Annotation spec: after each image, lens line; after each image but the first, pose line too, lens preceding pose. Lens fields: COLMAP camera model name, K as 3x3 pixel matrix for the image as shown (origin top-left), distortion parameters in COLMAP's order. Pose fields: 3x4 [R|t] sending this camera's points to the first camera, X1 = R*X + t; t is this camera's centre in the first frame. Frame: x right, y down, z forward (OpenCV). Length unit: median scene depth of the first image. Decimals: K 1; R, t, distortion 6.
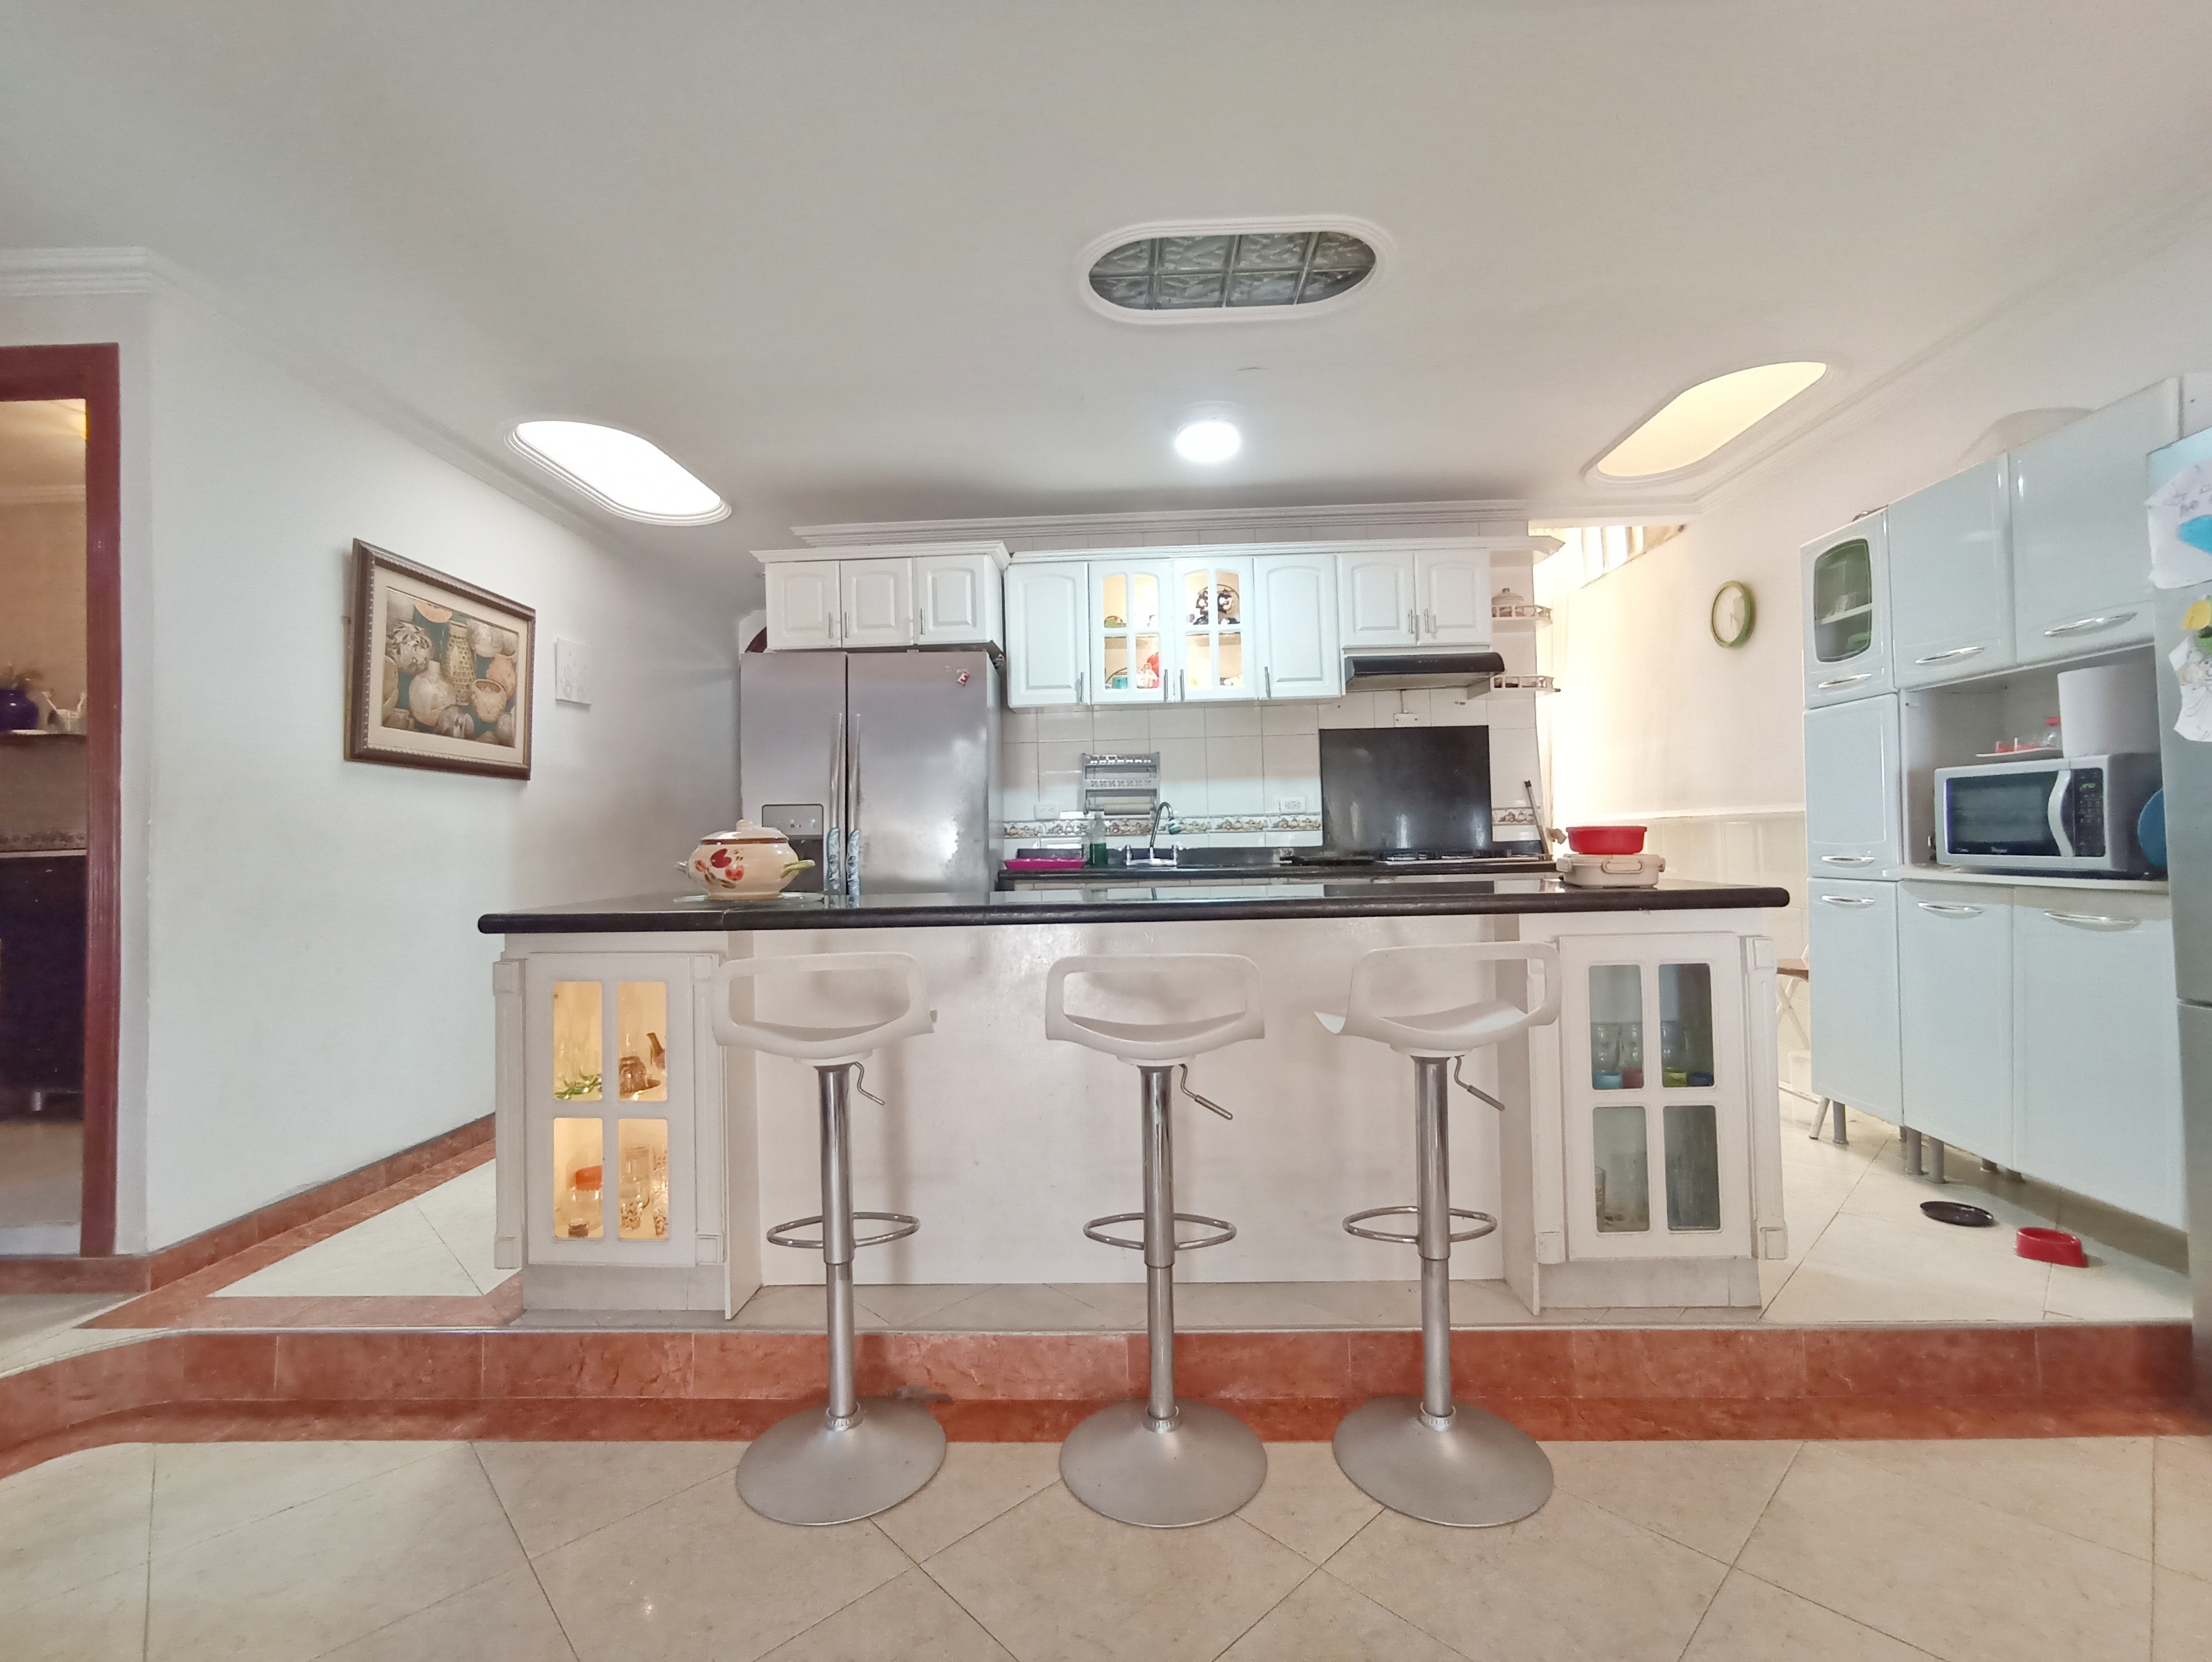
lens RADIAL K [[1005.0, 0, 1098.1], [0, 1005.0, 815.3], [0, 0, 1]] dist [-0.031620, 0.016610]
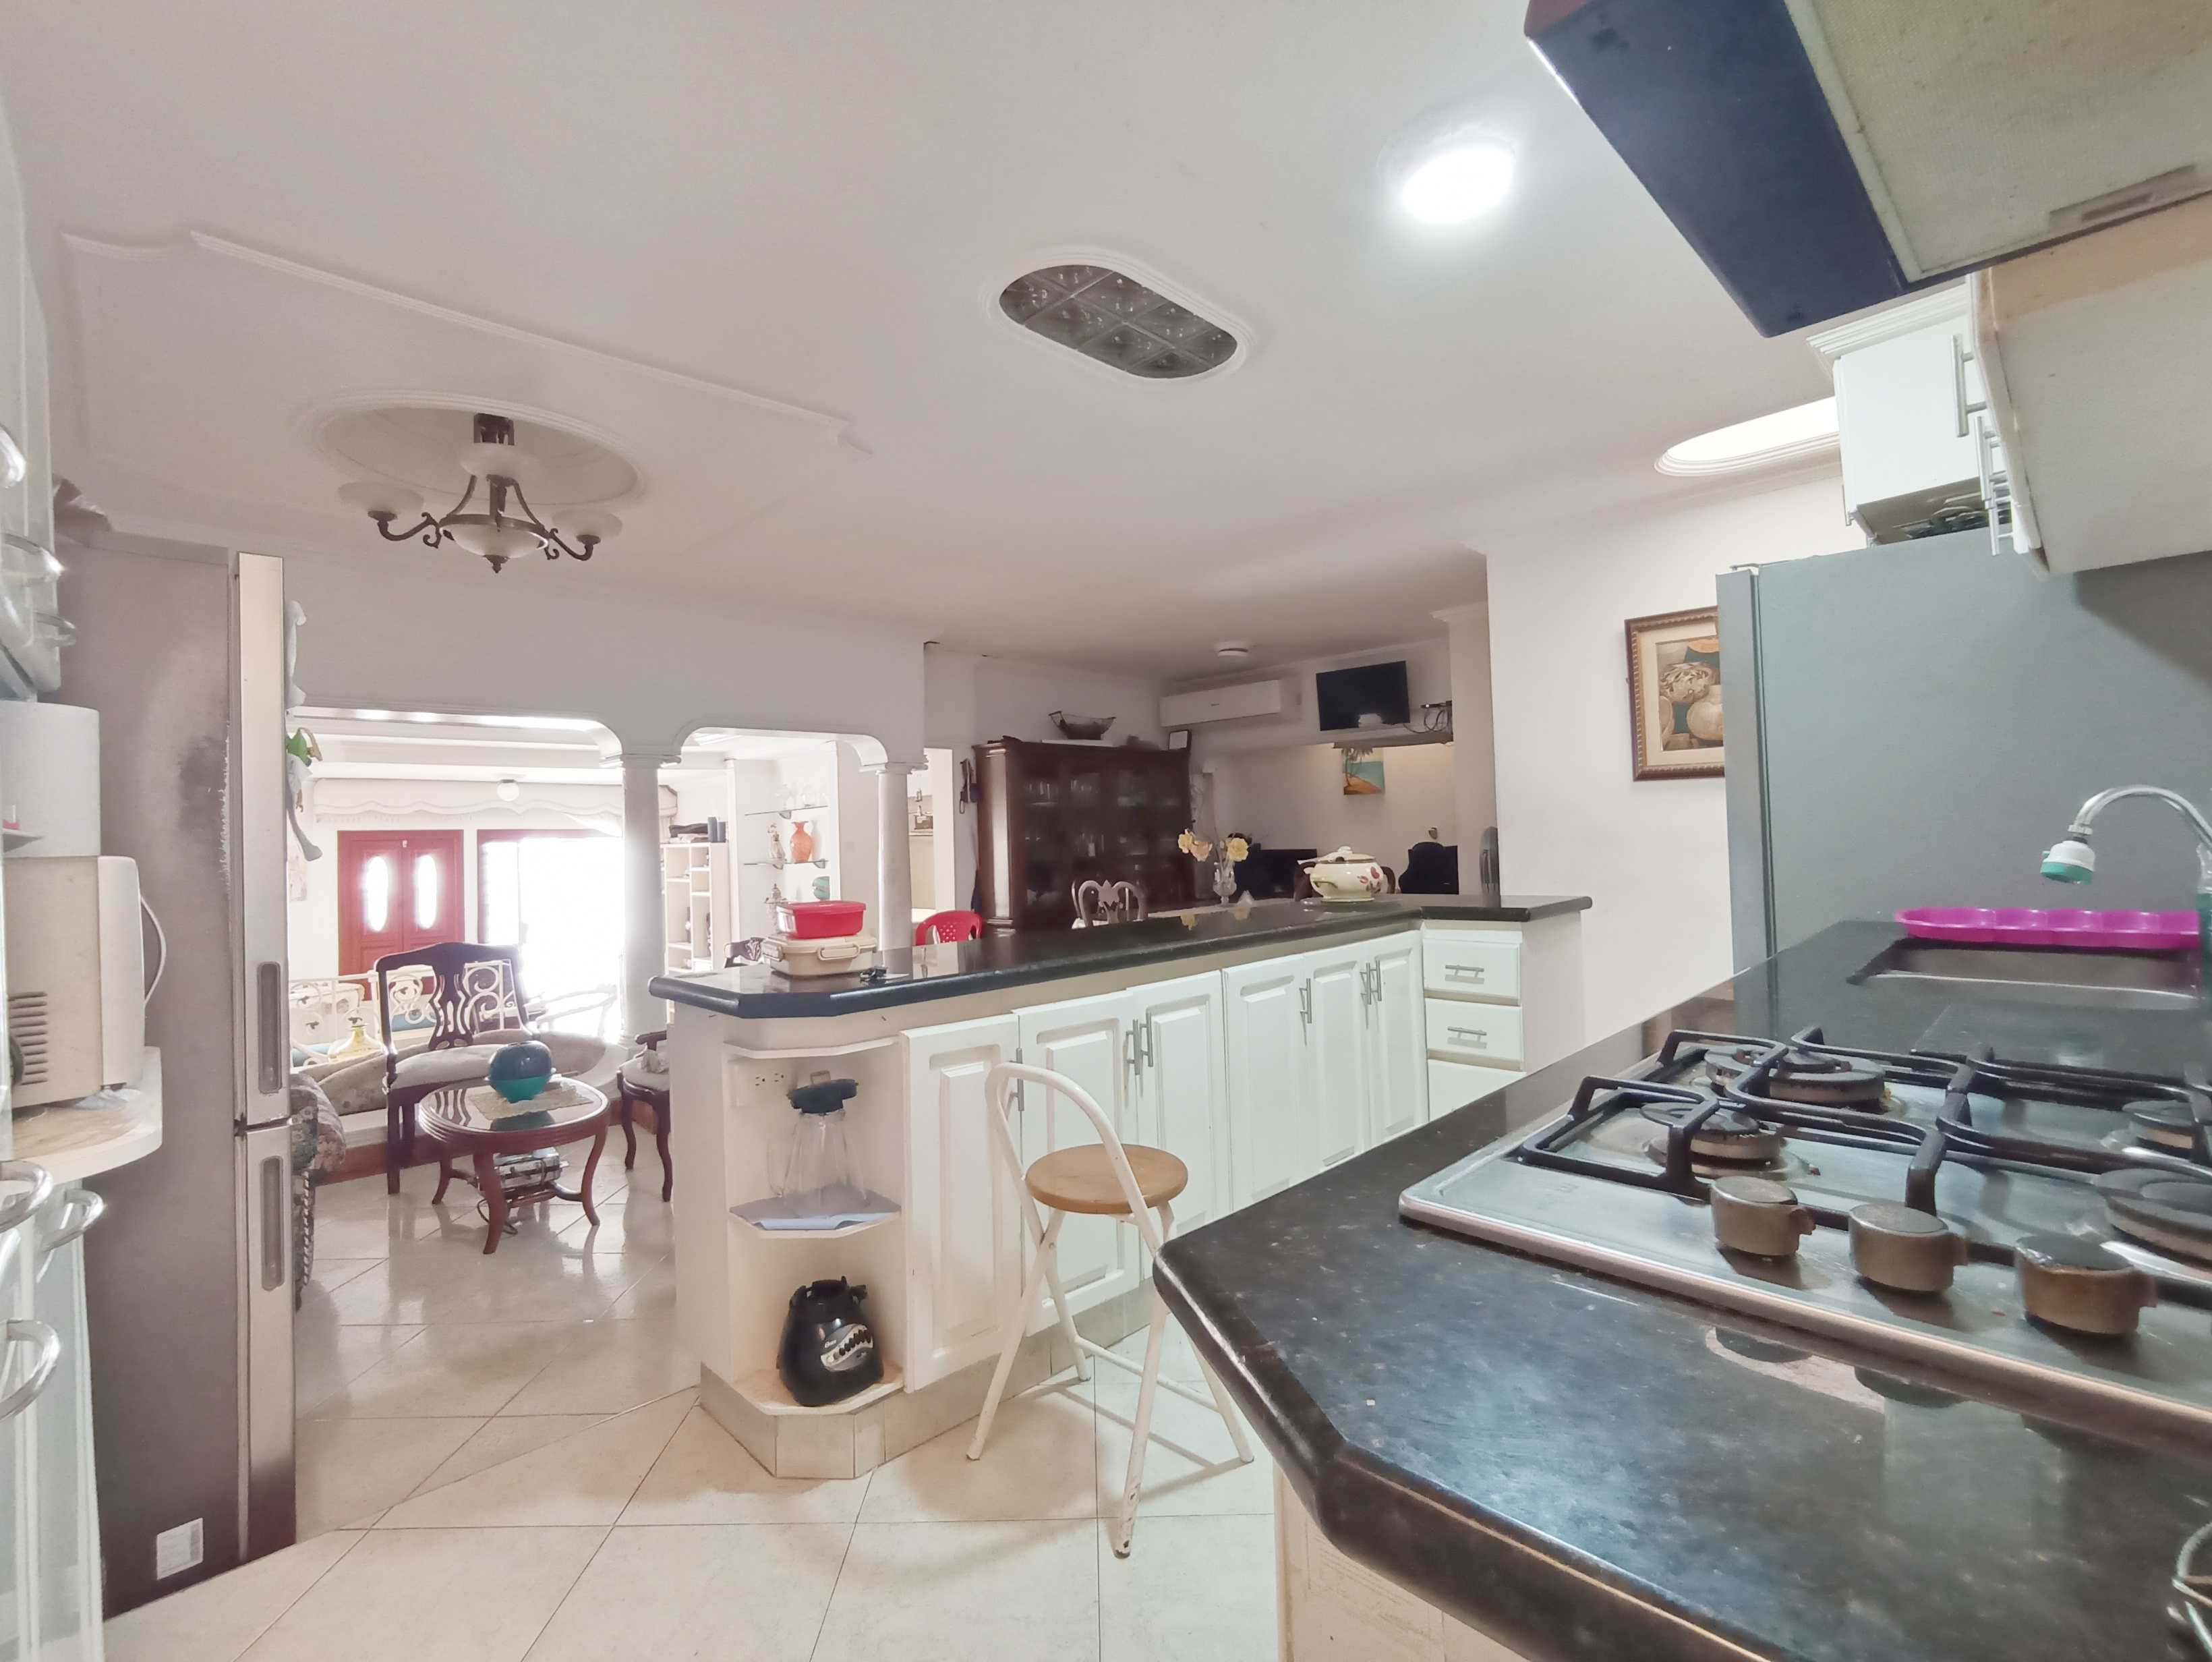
lens RADIAL K [[1005.0, 0, 1098.1], [0, 1005.0, 815.3], [0, 0, 1]] dist [-0.031620, 0.016610]
pose [[-0.693848, 0.025417, -0.719673, 0.864335], [0.056864, 0.998190, -0.019571, -0.026218], [0.717873, -0.054503, -0.694037, 1.623432]]
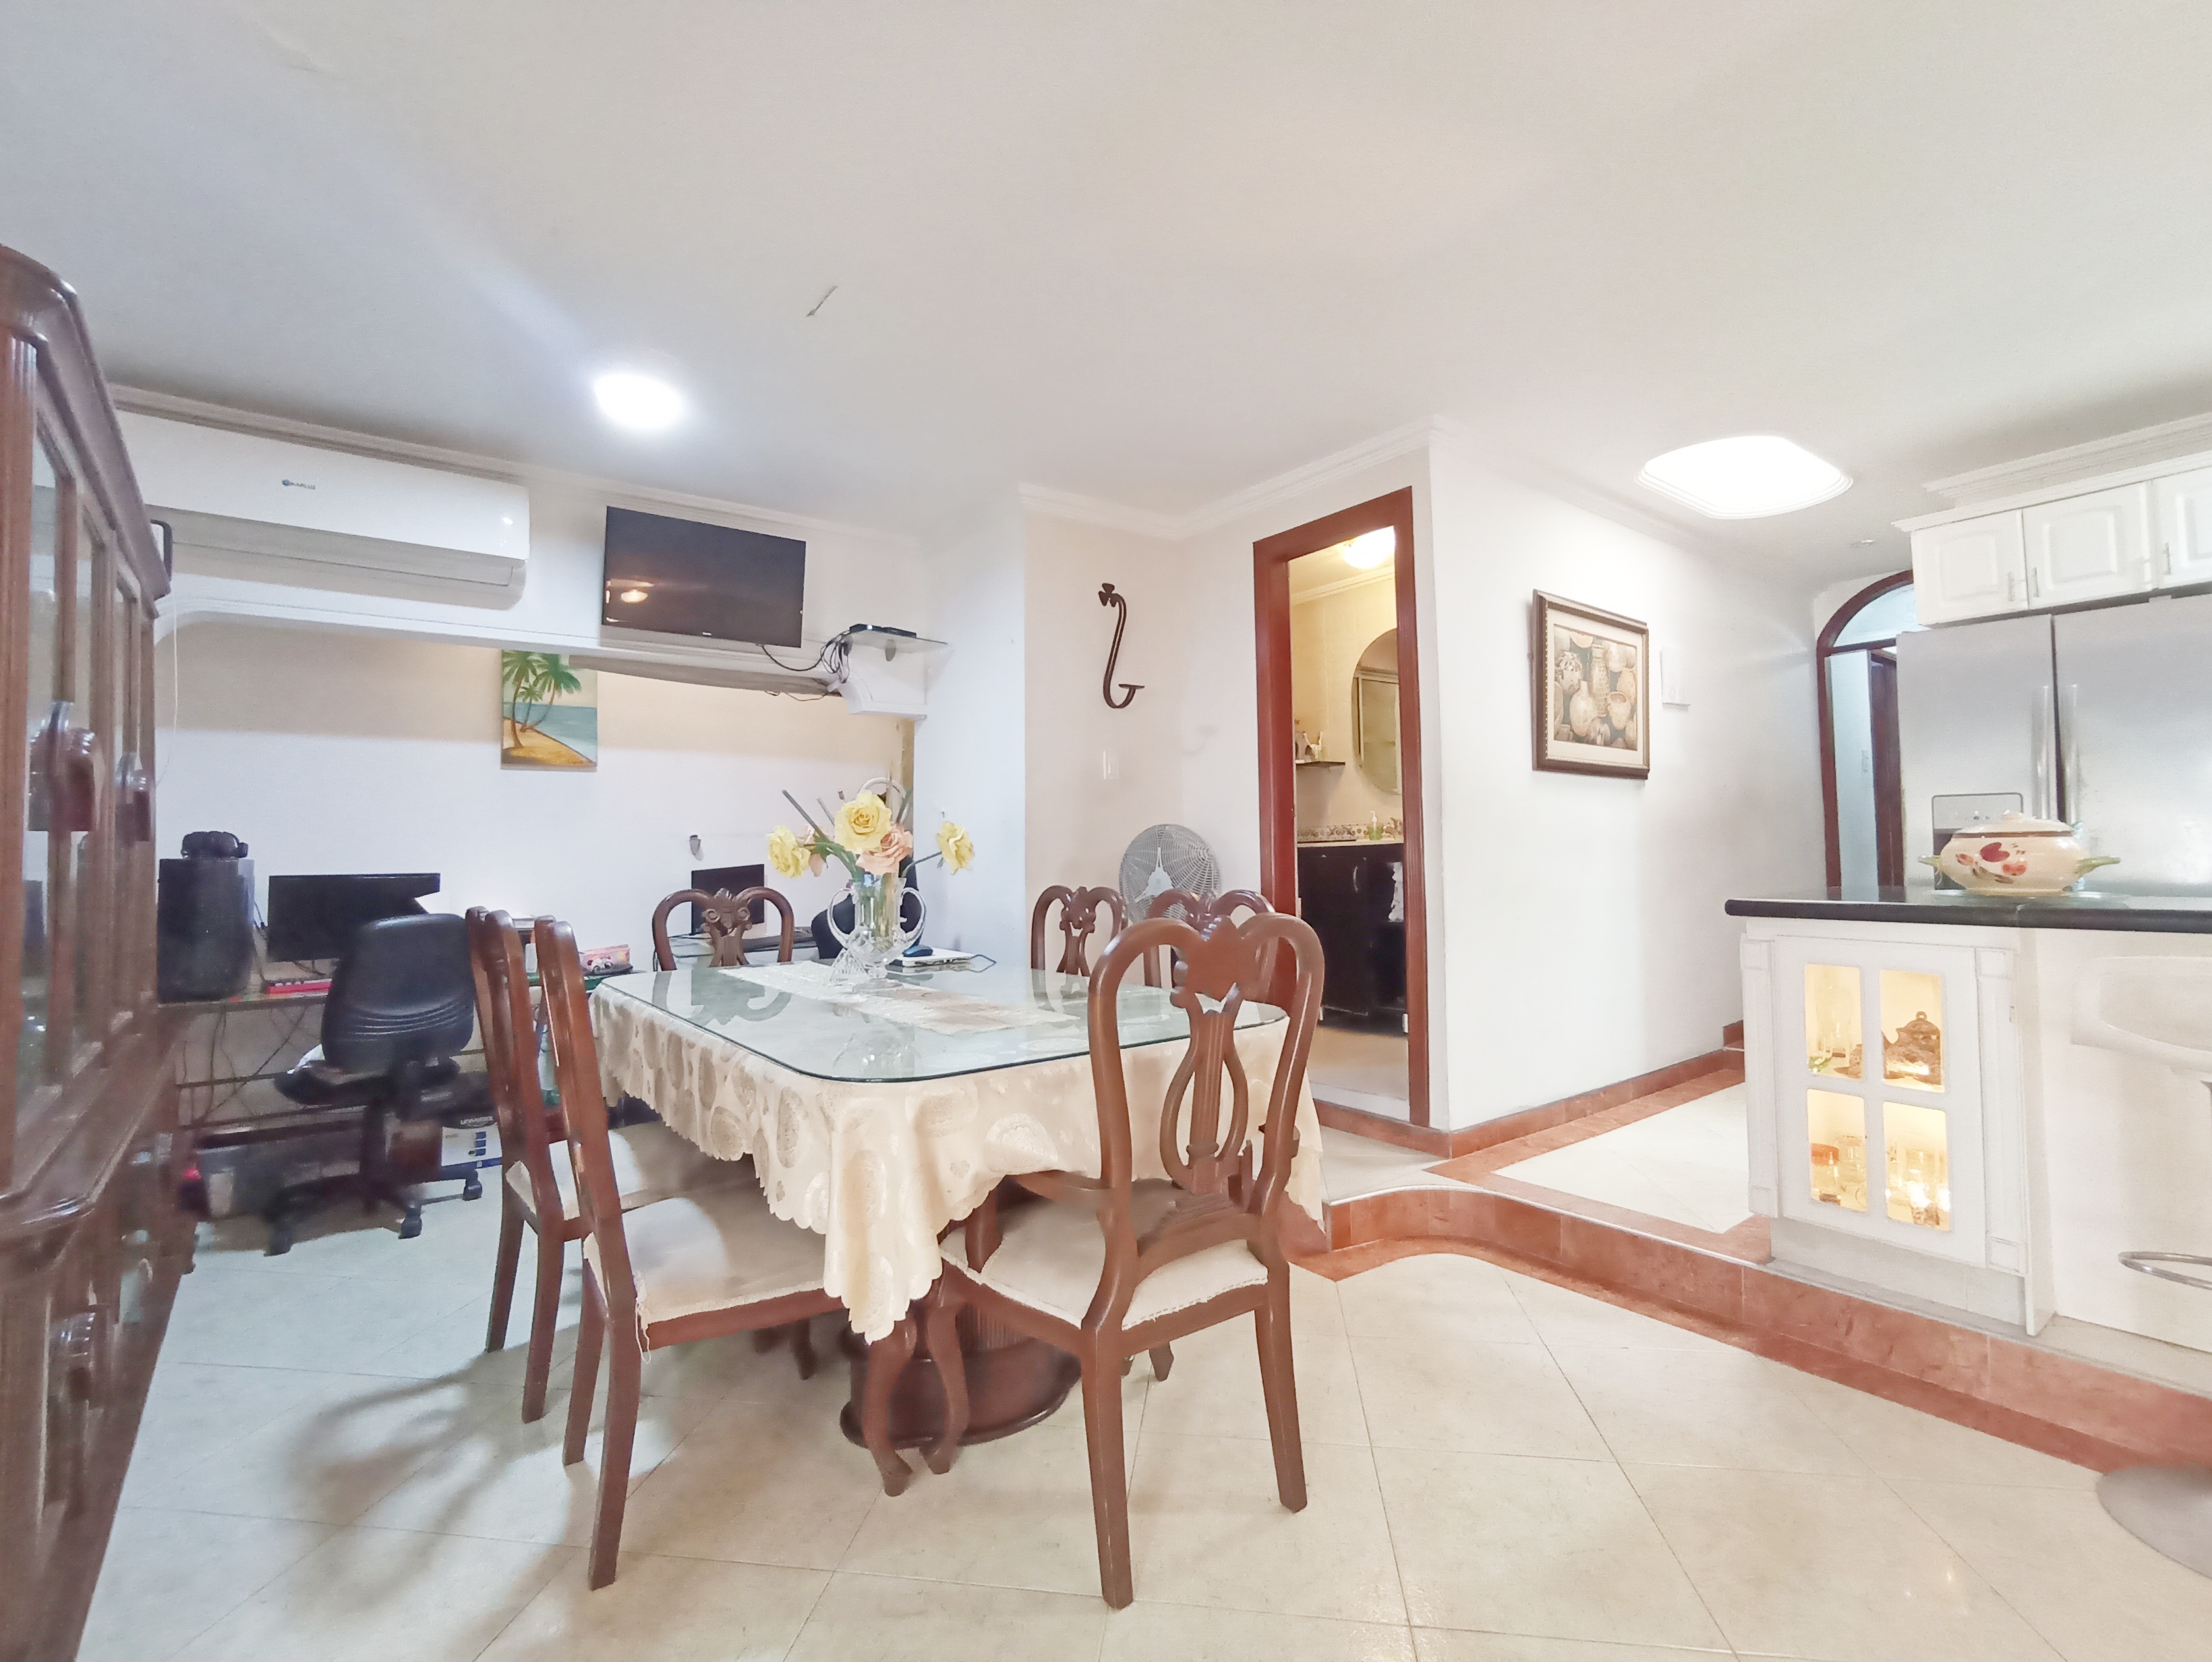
lens RADIAL K [[1005.0, 0, 1098.1], [0, 1005.0, 815.3], [0, 0, 1]] dist [-0.031620, 0.016610]
pose [[0.632460, -0.016539, -0.774417, -0.157866], [0.020416, 0.999781, -0.004679, -0.004959], [0.774324, -0.012851, 0.632659, -0.234447]]
